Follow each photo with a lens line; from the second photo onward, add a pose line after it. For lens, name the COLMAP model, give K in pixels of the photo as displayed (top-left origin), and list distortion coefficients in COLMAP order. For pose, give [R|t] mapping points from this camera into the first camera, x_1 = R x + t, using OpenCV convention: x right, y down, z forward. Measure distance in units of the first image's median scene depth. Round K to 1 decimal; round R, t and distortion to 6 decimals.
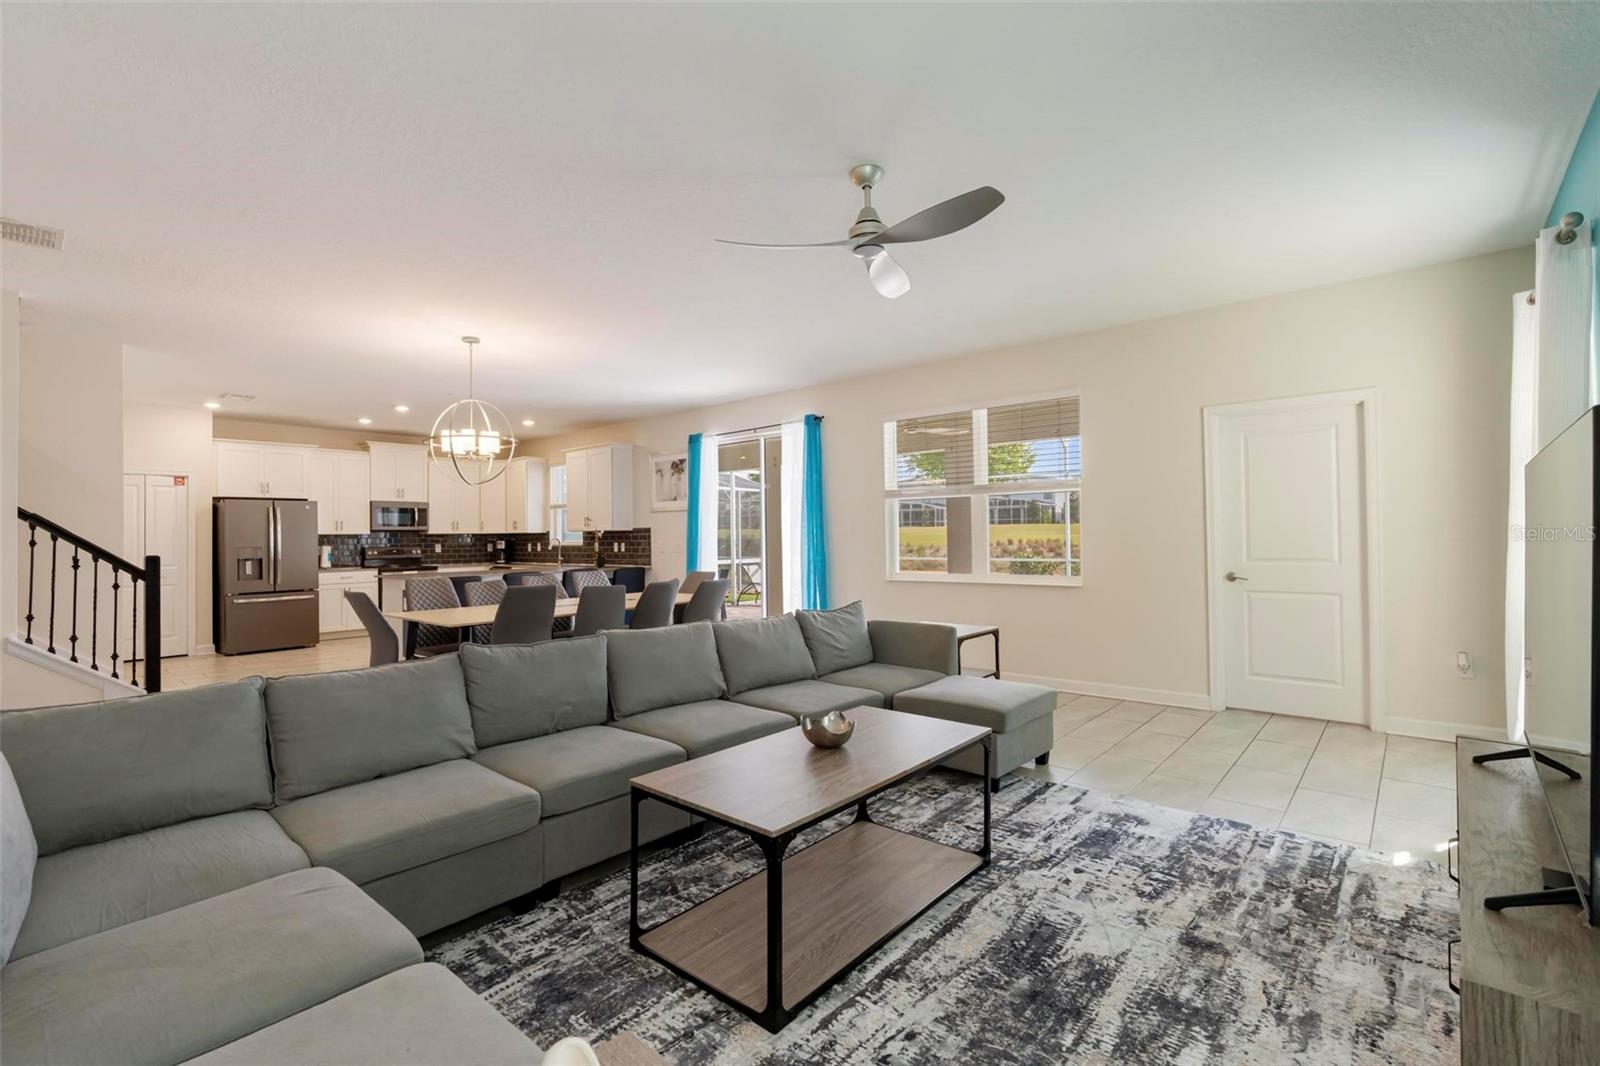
lens RADIAL K [[718.5, 0, 802.4], [0, 718.5, 515.0], [0, 0, 1]] dist [-0.007301, 0.001670]
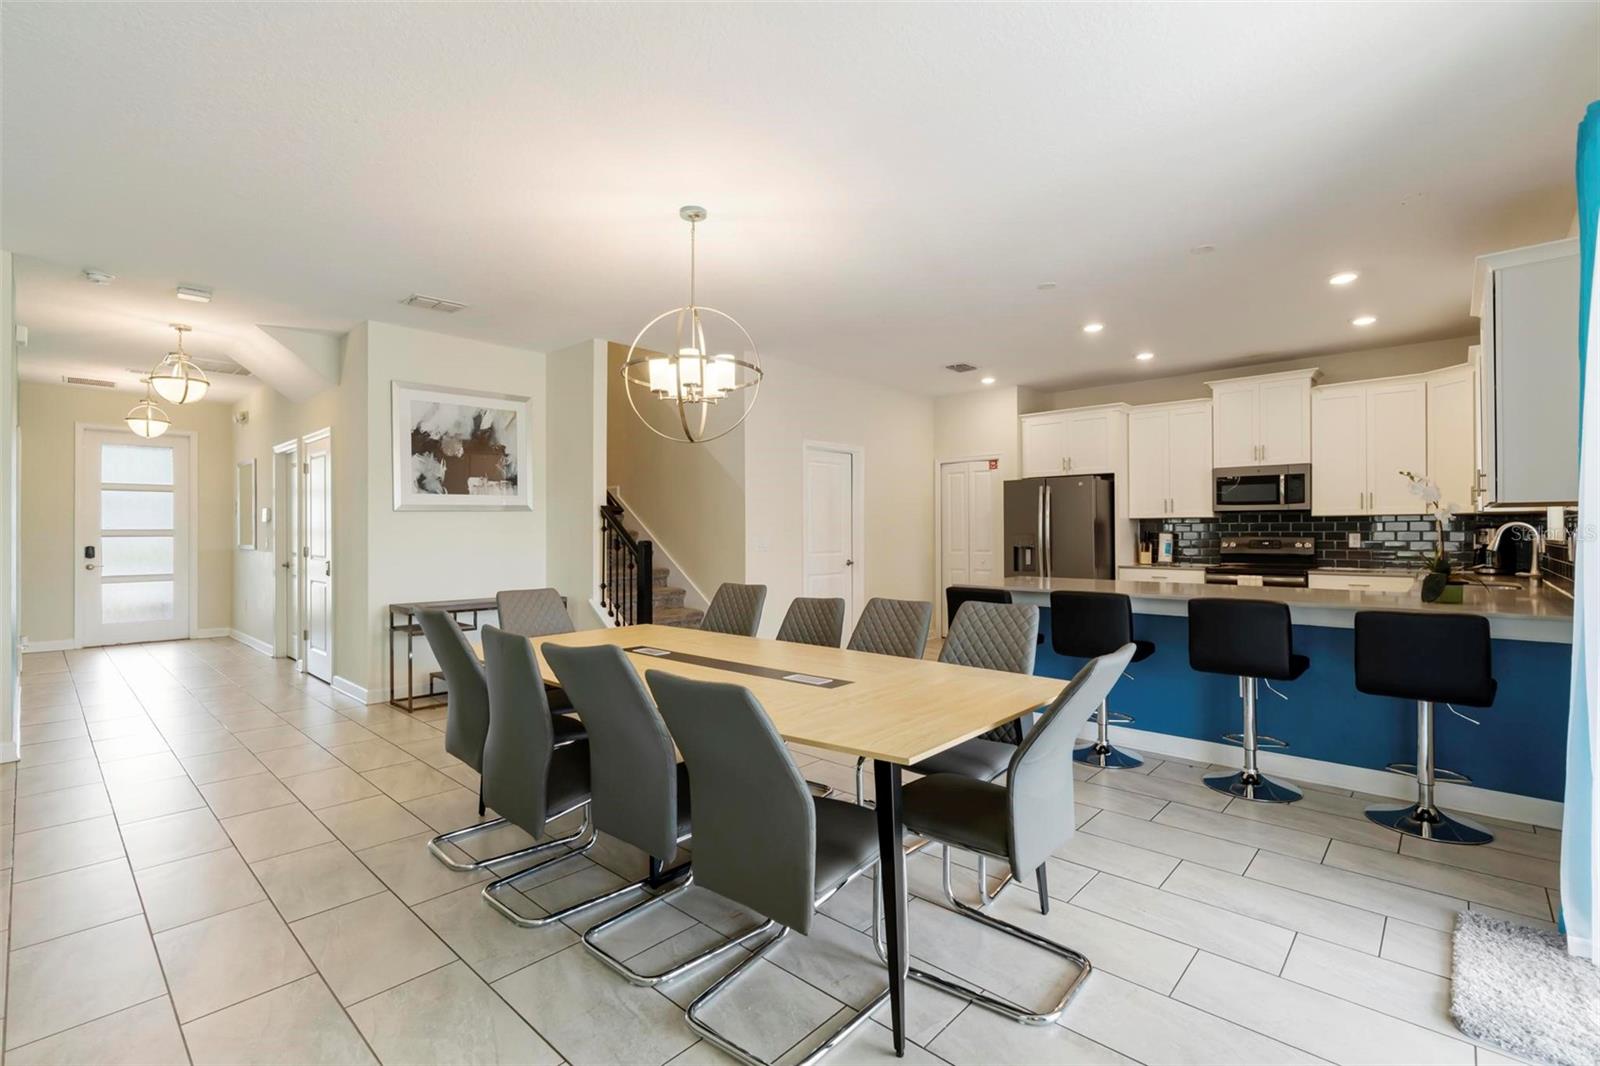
lens RADIAL K [[712.9, 0, 794.9], [0, 712.9, 526.4], [0, 0, 1]] dist [-0.003710, -0.000040]
pose [[-0.037653, 0.006458, -0.999270, 0.350312], [0.035597, 0.999353, 0.005117, 0.067102], [0.998657, -0.035378, -0.037859, 2.357551]]
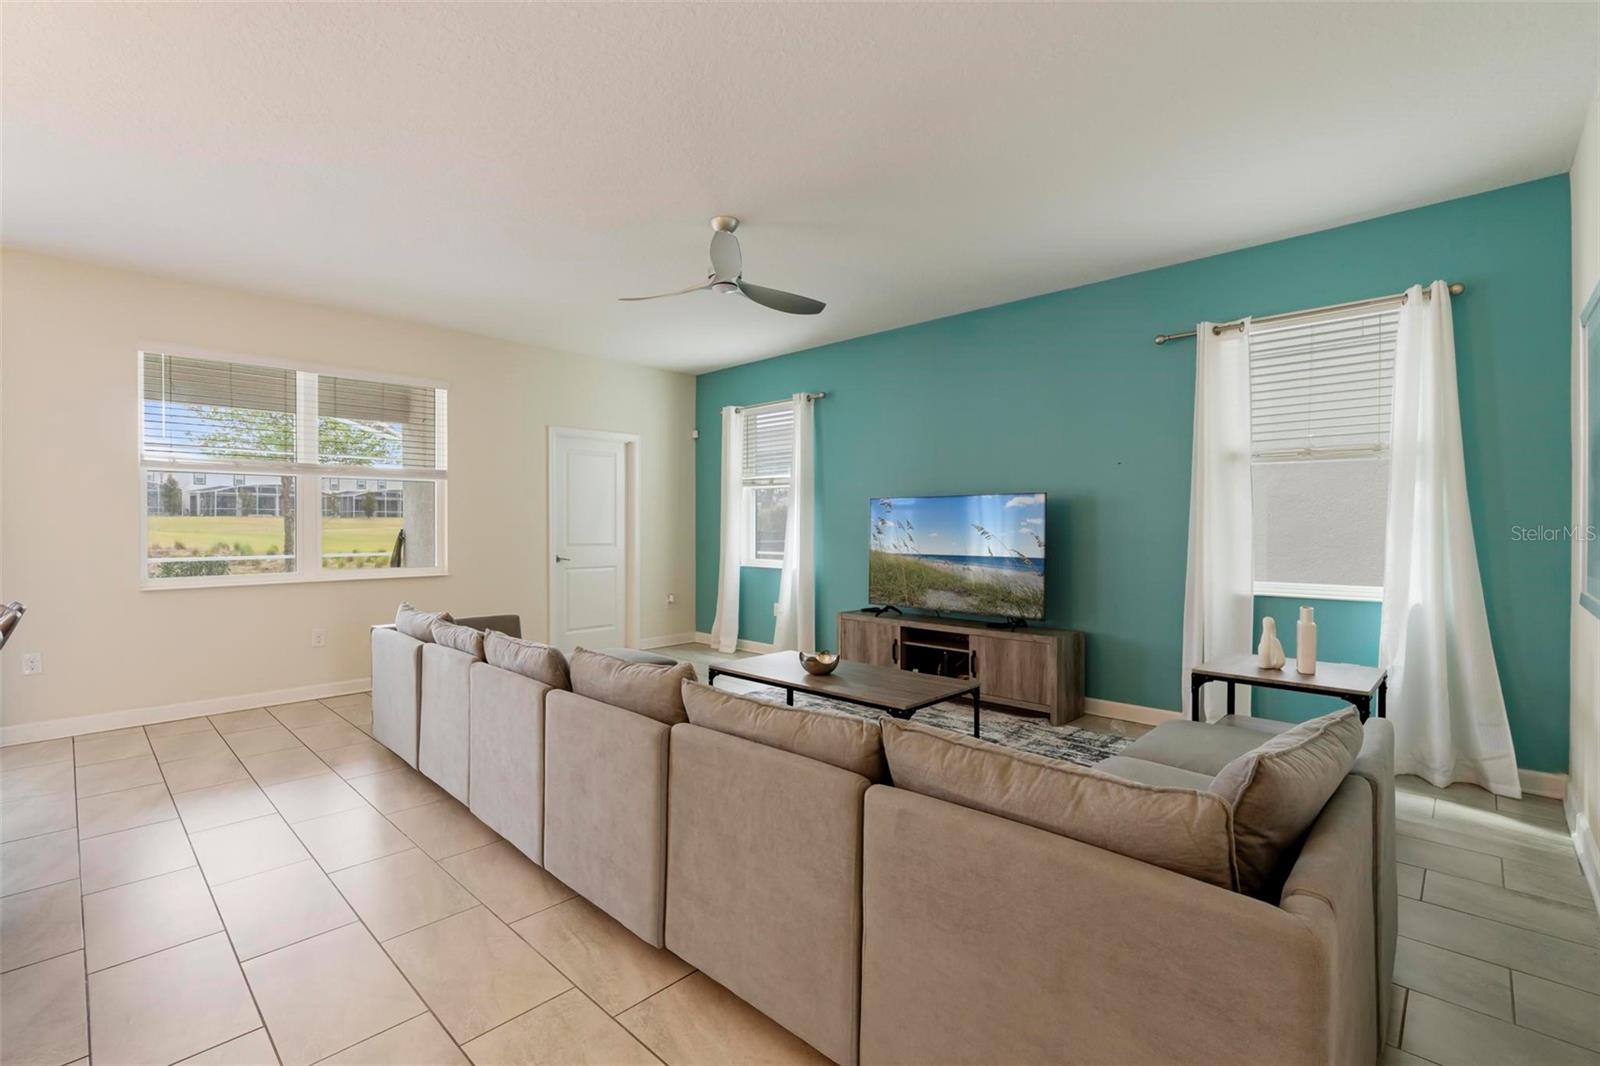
lens RADIAL K [[712.9, 0, 794.9], [0, 712.9, 526.4], [0, 0, 1]] dist [-0.003710, -0.000040]
pose [[0.048705, 0.010963, 0.998753, -1.307182], [-0.029571, 0.999517, -0.009529, 0.051823], [-0.998375, -0.029070, 0.049005, 0.972059]]
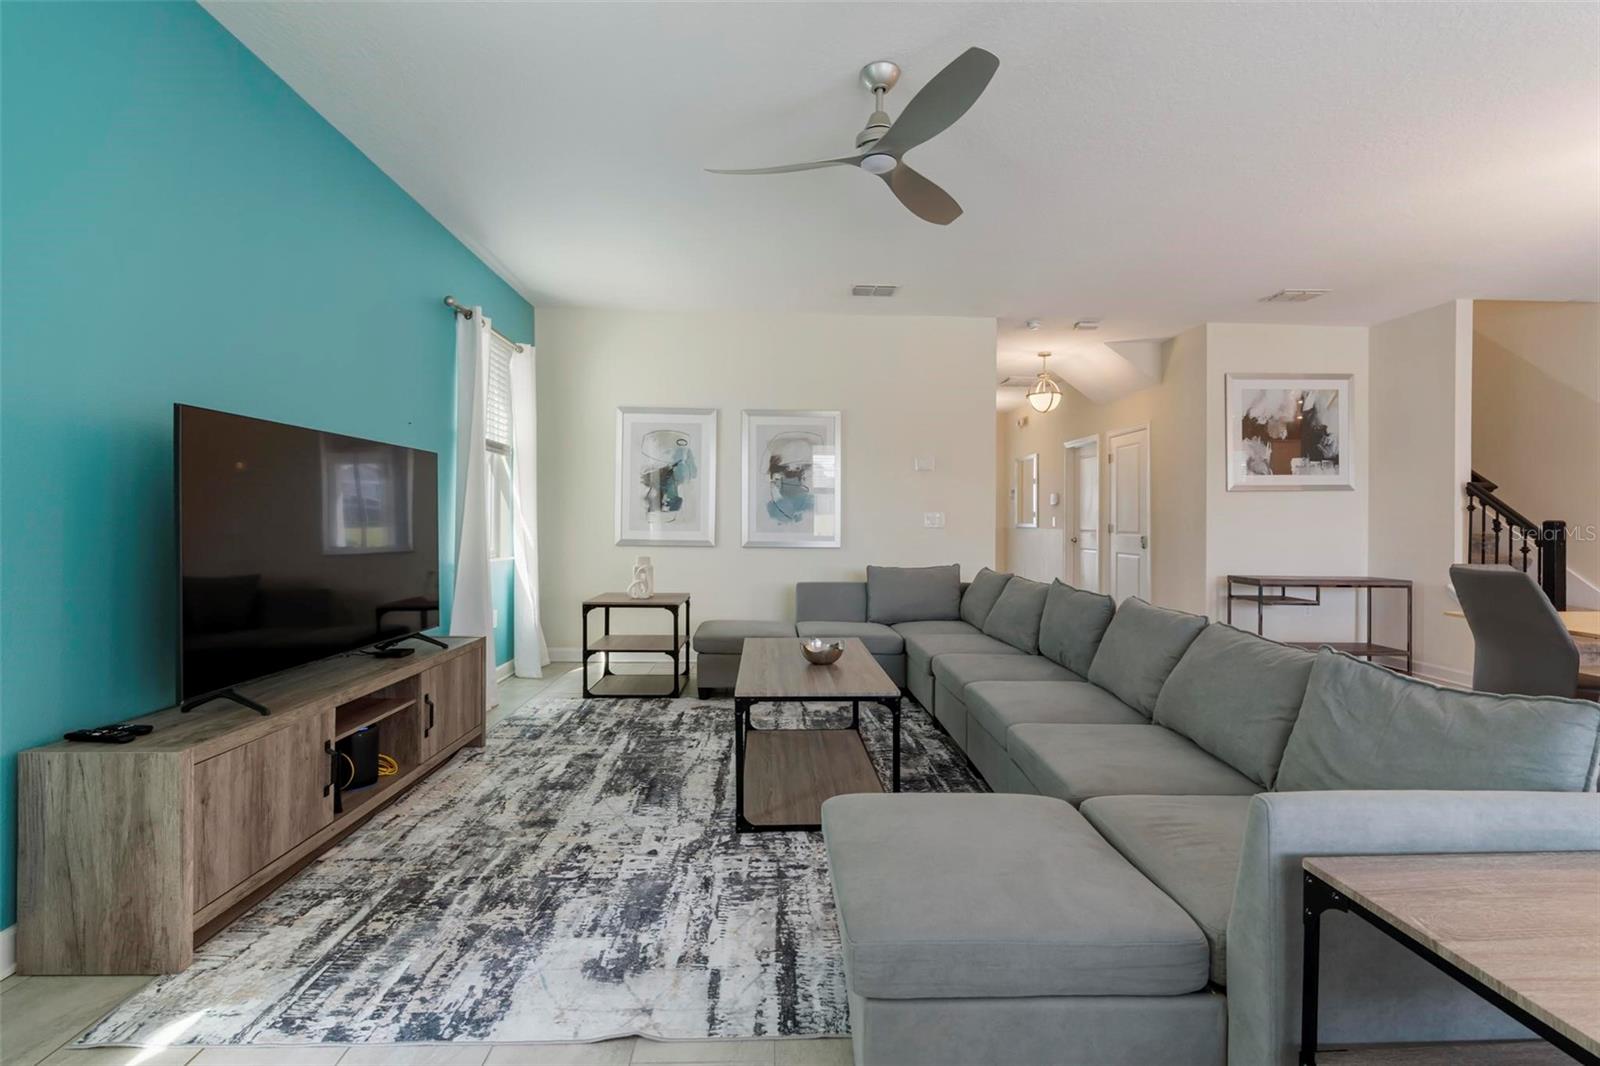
lens RADIAL K [[718.5, 0, 802.4], [0, 718.5, 515.0], [0, 0, 1]] dist [-0.007301, 0.001670]
pose [[-0.727428, 0.000926, -0.686183, 0.898798], [0.021232, 0.999551, -0.021158, 0.087376], [0.685855, -0.029960, -0.727121, 1.859196]]
